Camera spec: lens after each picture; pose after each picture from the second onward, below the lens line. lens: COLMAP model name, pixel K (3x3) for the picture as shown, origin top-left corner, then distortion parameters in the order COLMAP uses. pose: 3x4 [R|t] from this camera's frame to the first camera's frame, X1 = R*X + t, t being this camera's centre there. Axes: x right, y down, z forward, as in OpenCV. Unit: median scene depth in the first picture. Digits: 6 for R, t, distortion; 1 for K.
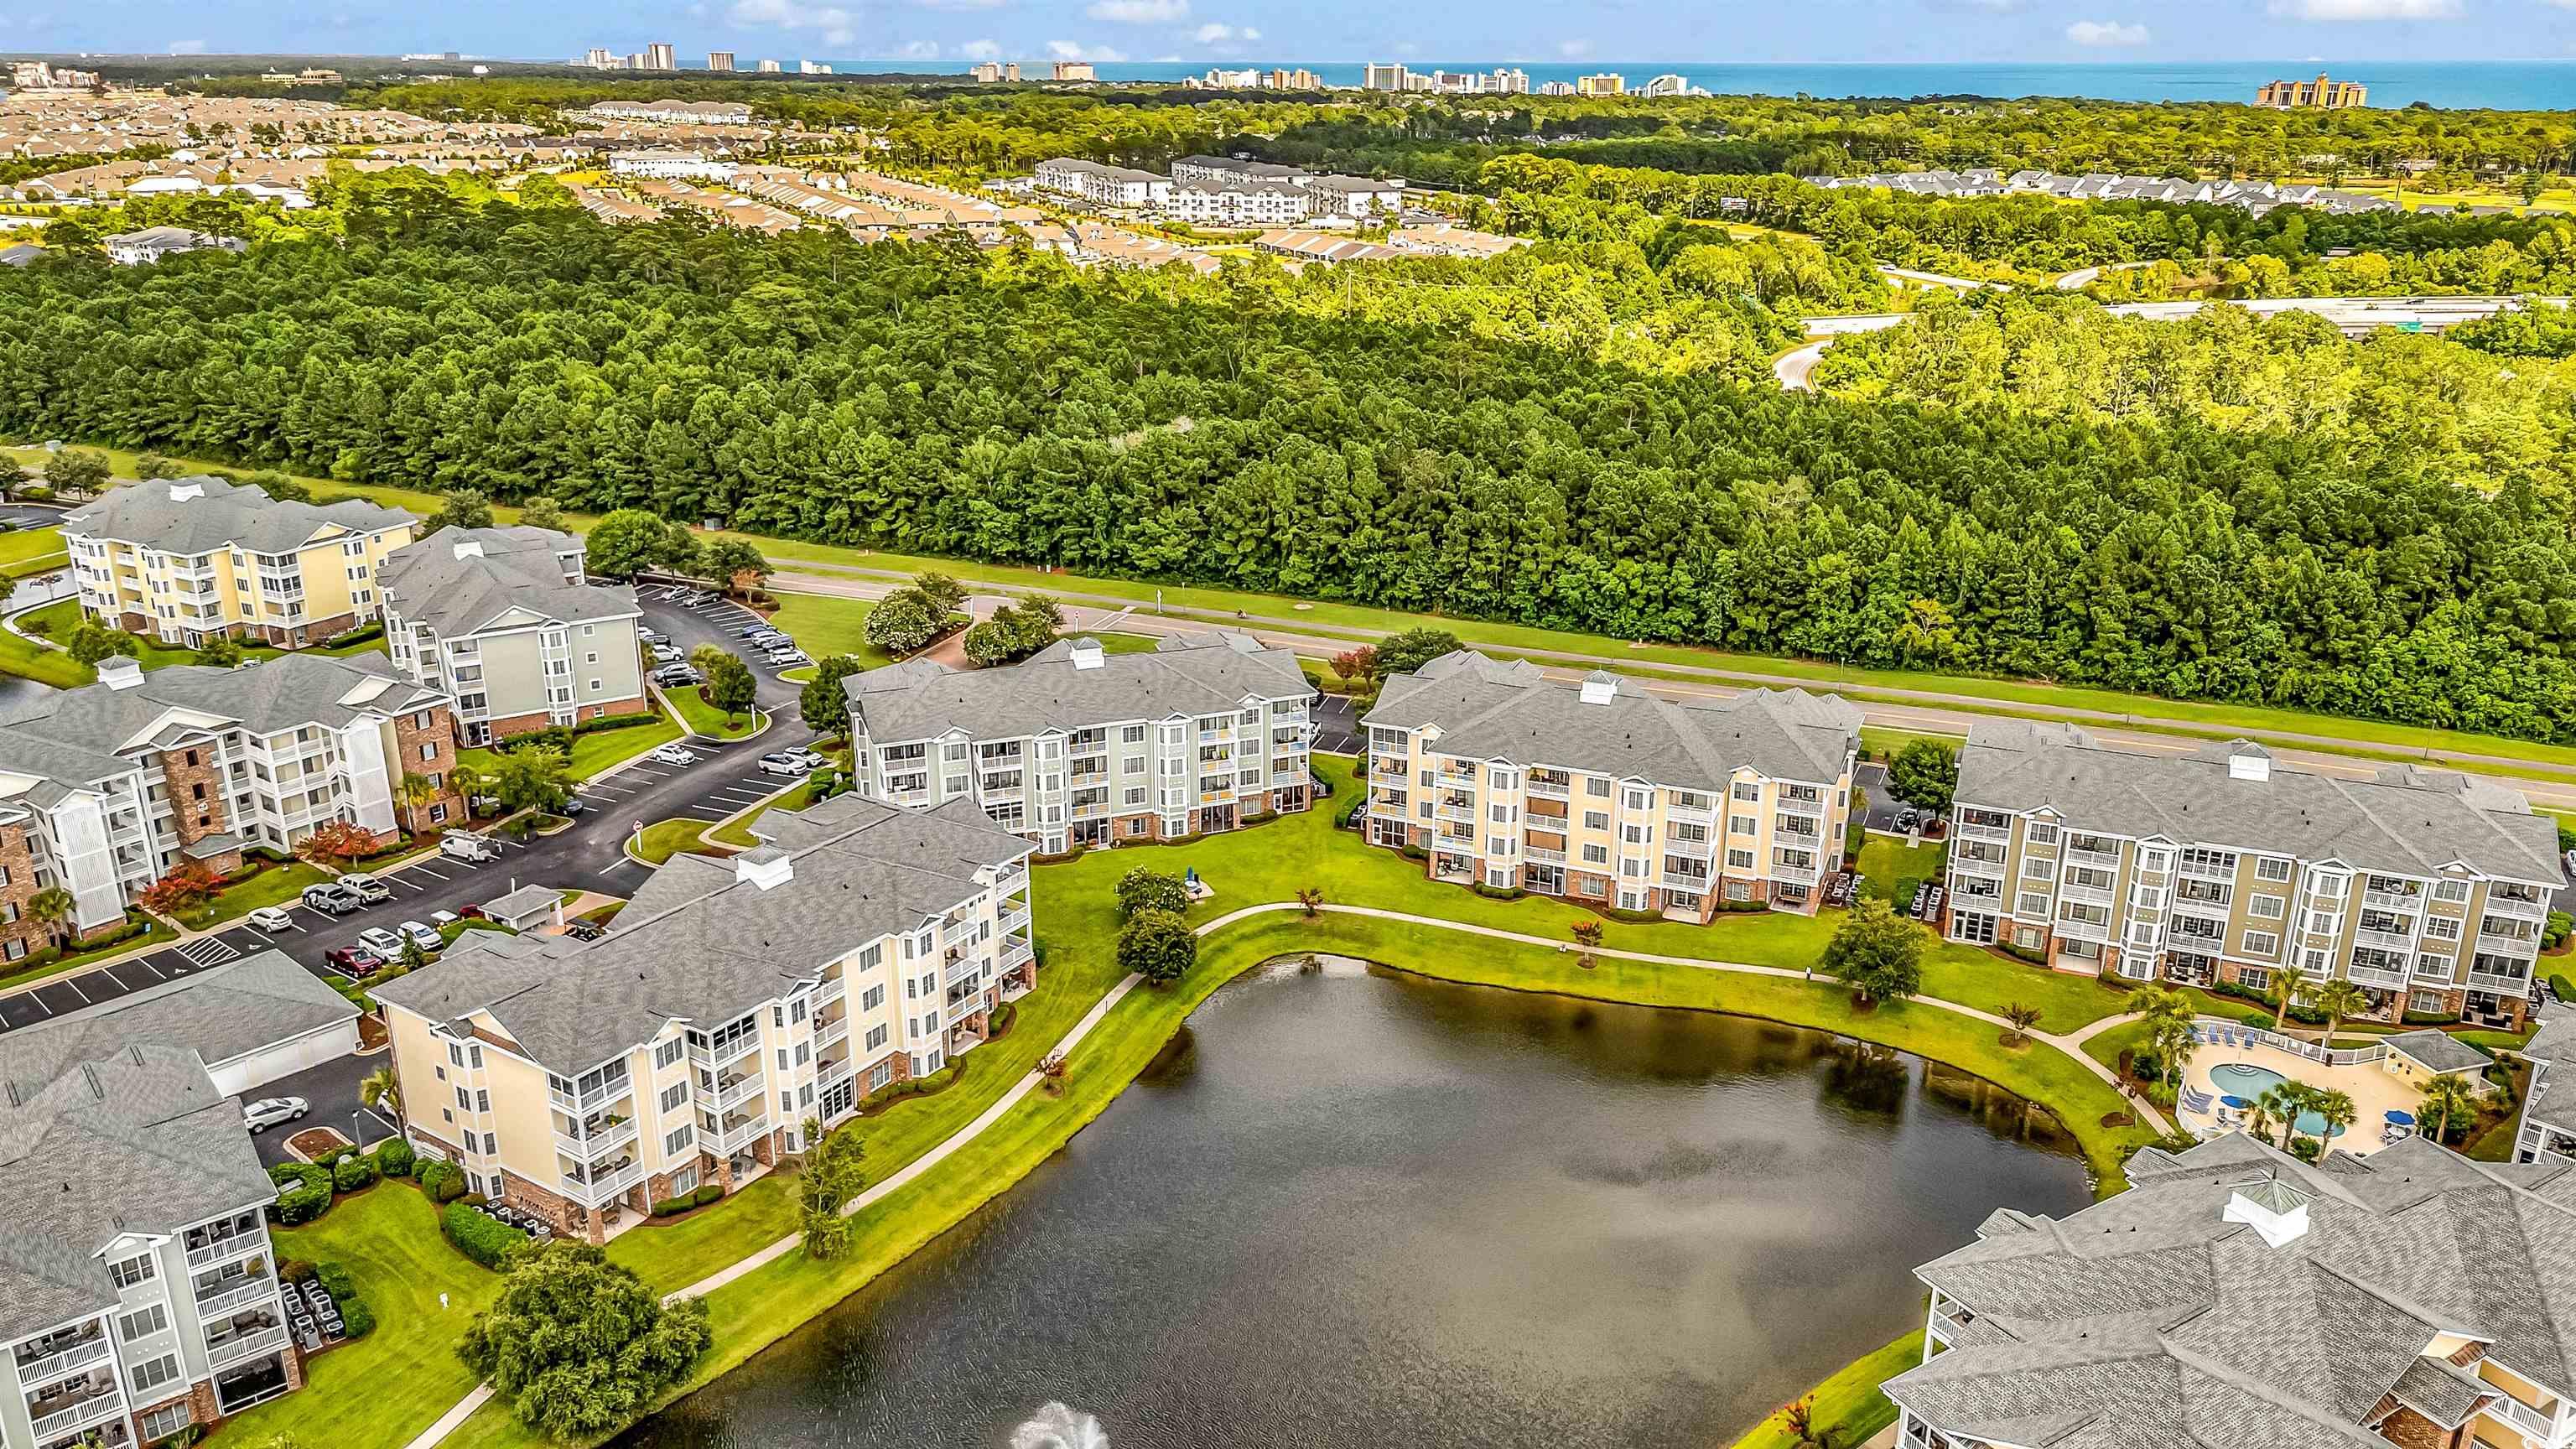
lens RADIAL K [[1893.0, 0, 1288.0], [0, 1893.0, 724.5], [0, 0, 1]] dist [0.053765, -0.055518]
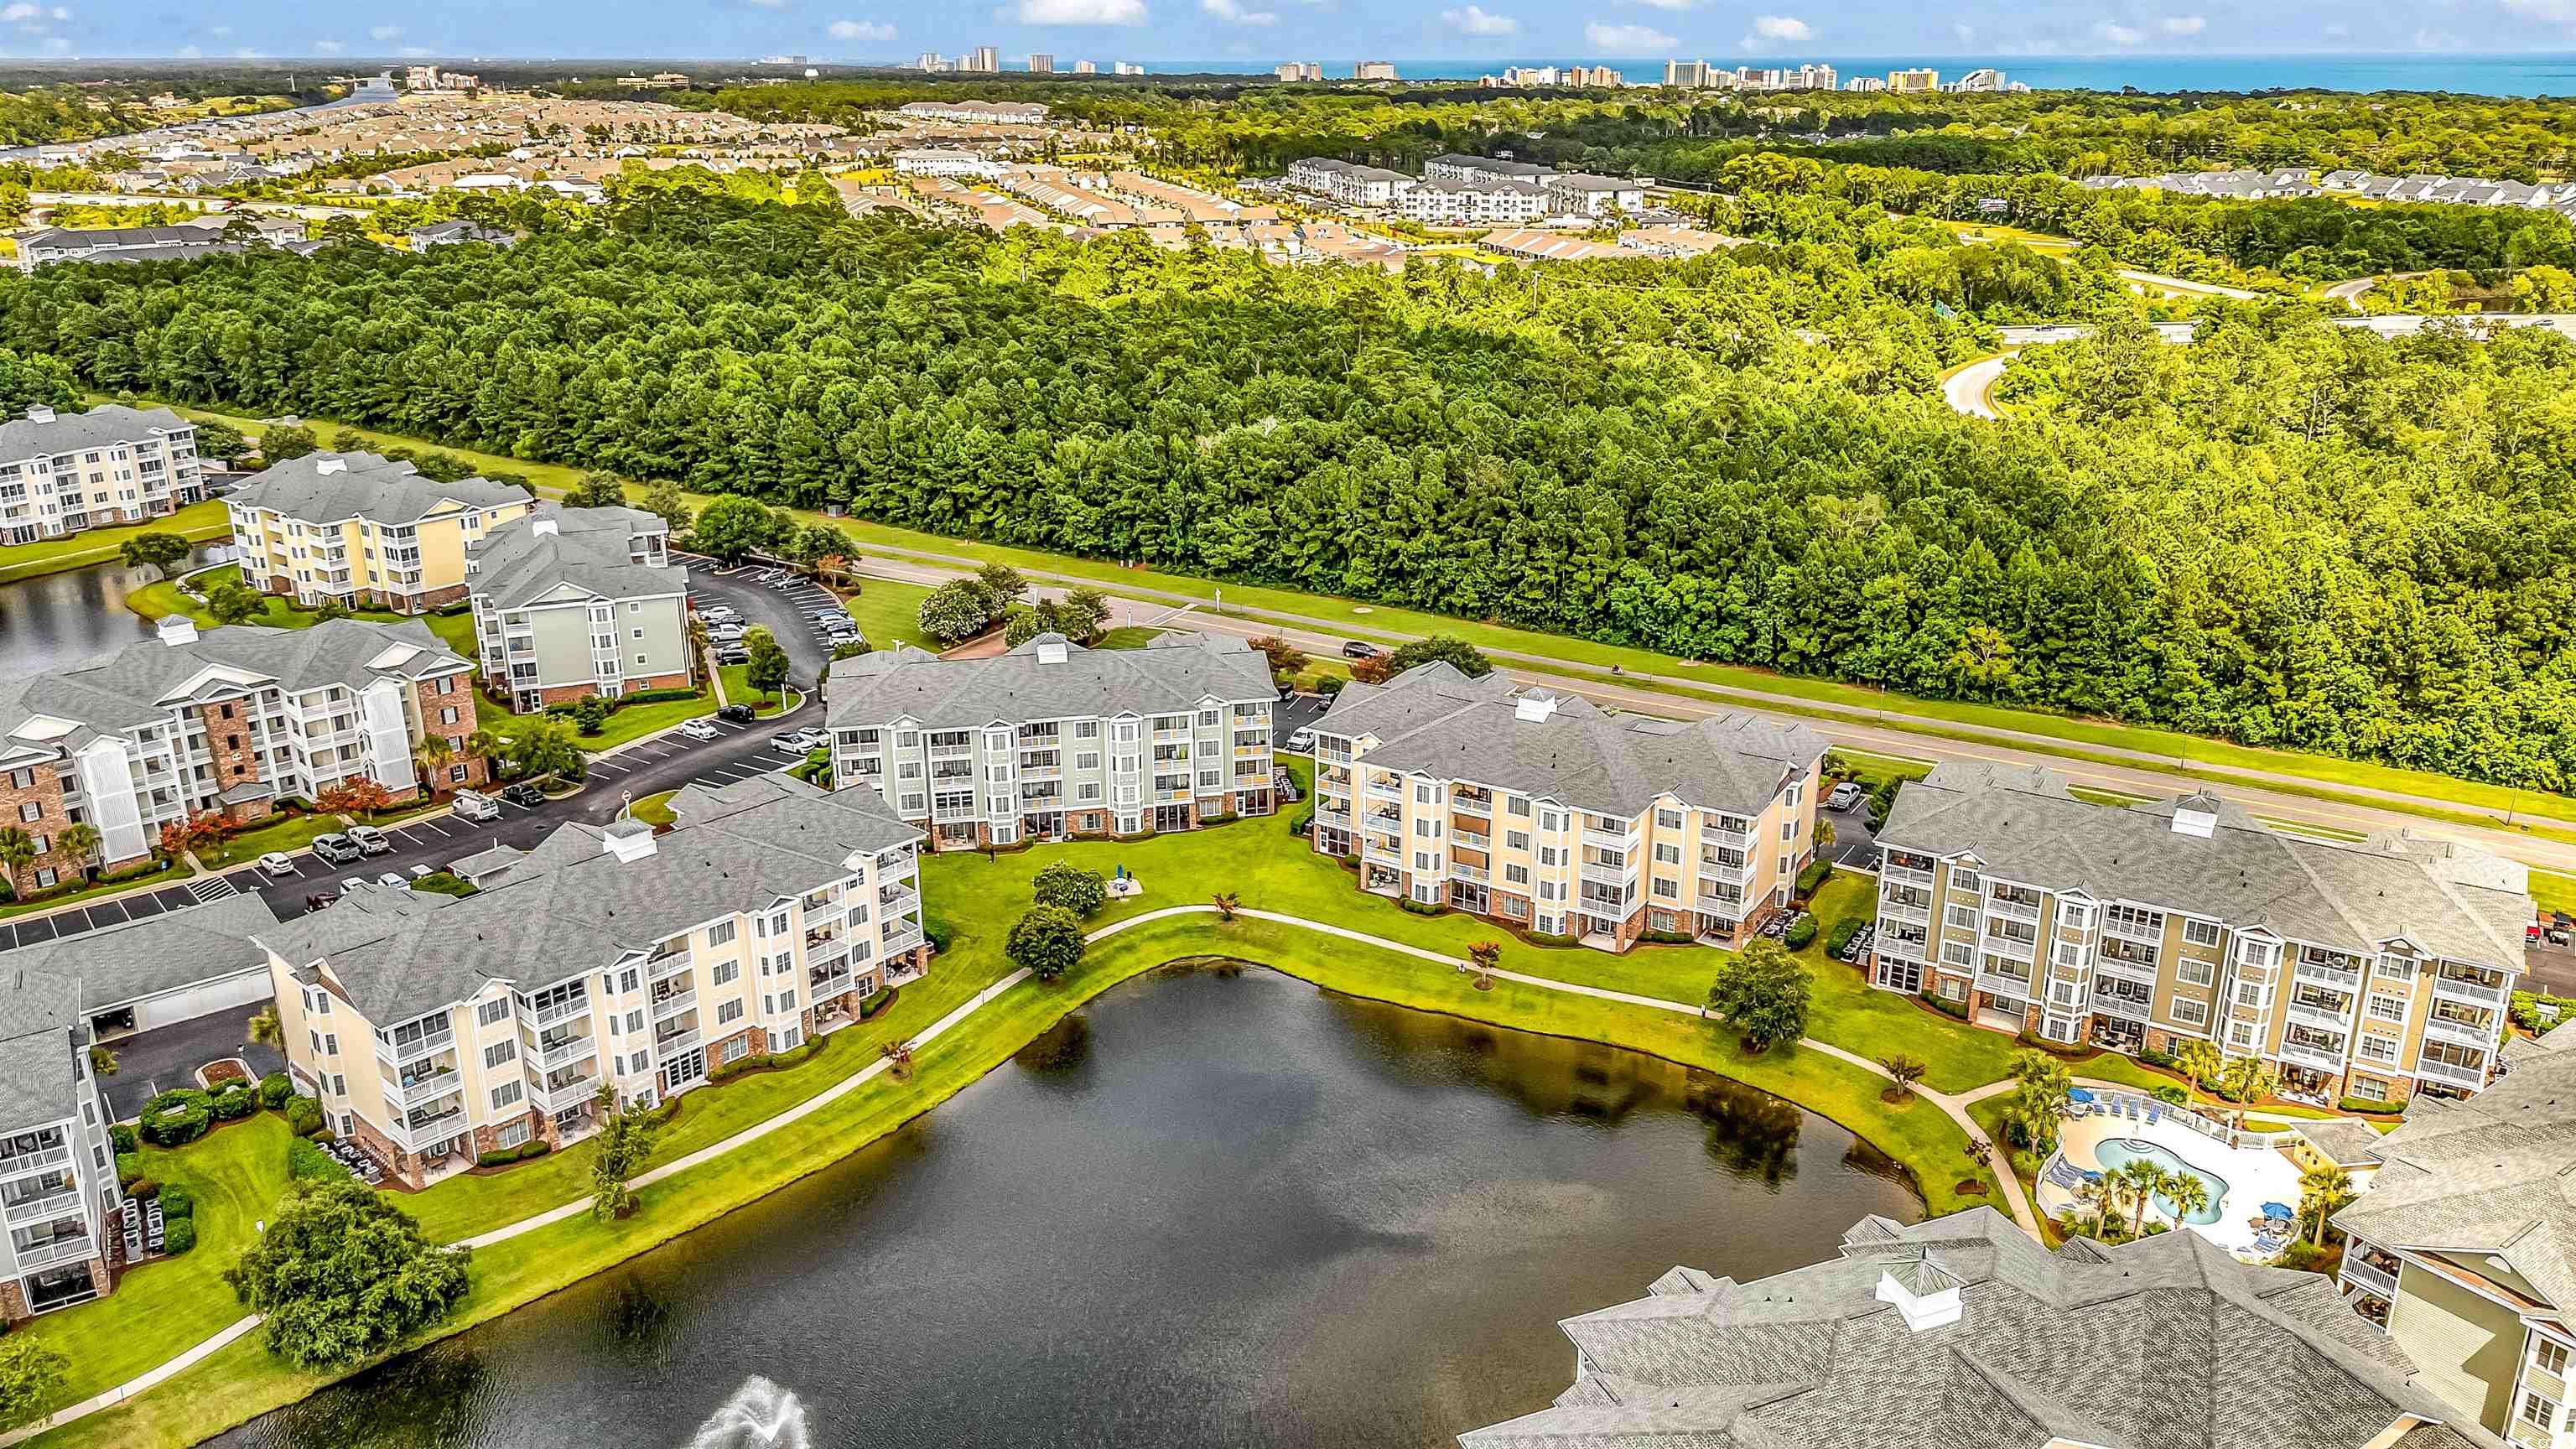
lens RADIAL K [[1893.0, 0, 1288.0], [0, 1893.0, 724.5], [0, 0, 1]] dist [0.053765, -0.055518]
pose [[0.987862, 0.046265, -0.148284, 0.145038], [-0.046133, 0.998926, 0.004332, -0.005929], [0.148325, 0.002562, 0.988935, 0.013281]]
